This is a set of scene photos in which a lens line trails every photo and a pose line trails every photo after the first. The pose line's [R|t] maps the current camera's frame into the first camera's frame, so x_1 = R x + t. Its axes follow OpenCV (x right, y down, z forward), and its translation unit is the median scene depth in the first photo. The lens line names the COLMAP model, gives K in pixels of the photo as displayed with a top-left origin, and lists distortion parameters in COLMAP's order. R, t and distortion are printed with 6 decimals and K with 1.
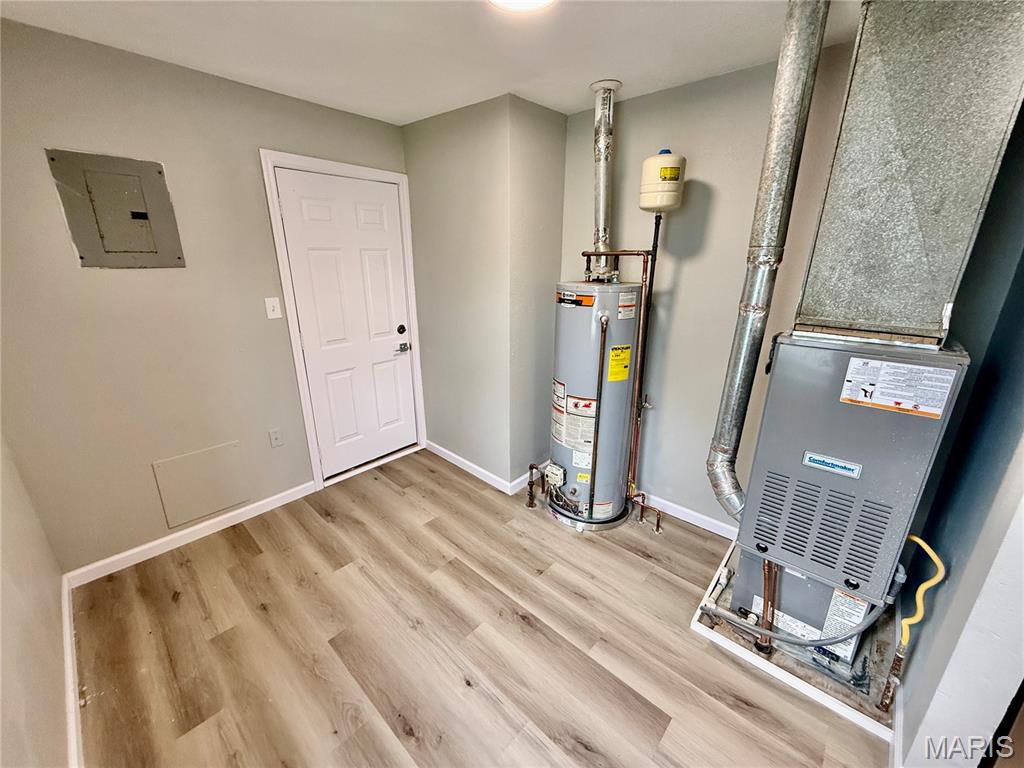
lens RADIAL K [[409.8, 0, 512.5], [0, 409.8, 387.0], [0, 0, 1]] dist [0.000087, 0.000229]
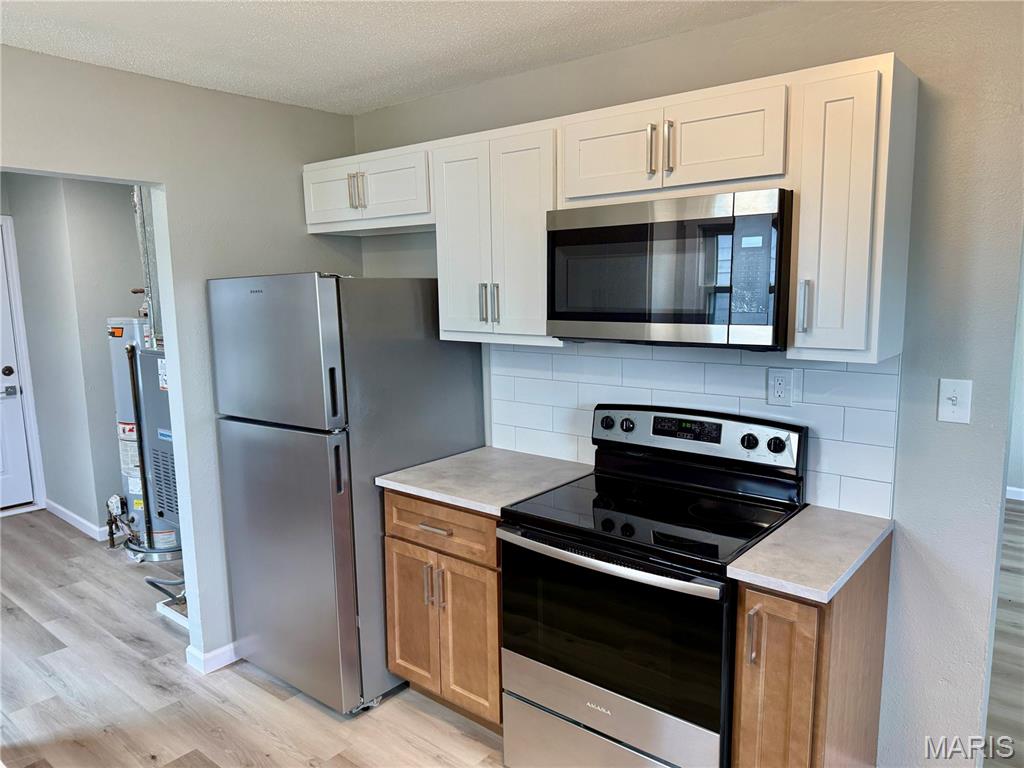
lens RADIAL K [[719.2, 0, 513.4], [0, 719.2, 388.7], [0, 0, 1]] dist [0.005918, -0.004564]
pose [[0.998410, -0.023253, 0.051347, 0.977243], [0.031443, 0.985798, -0.164967, 0.253155], [-0.046781, 0.166319, 0.984962, -0.813497]]
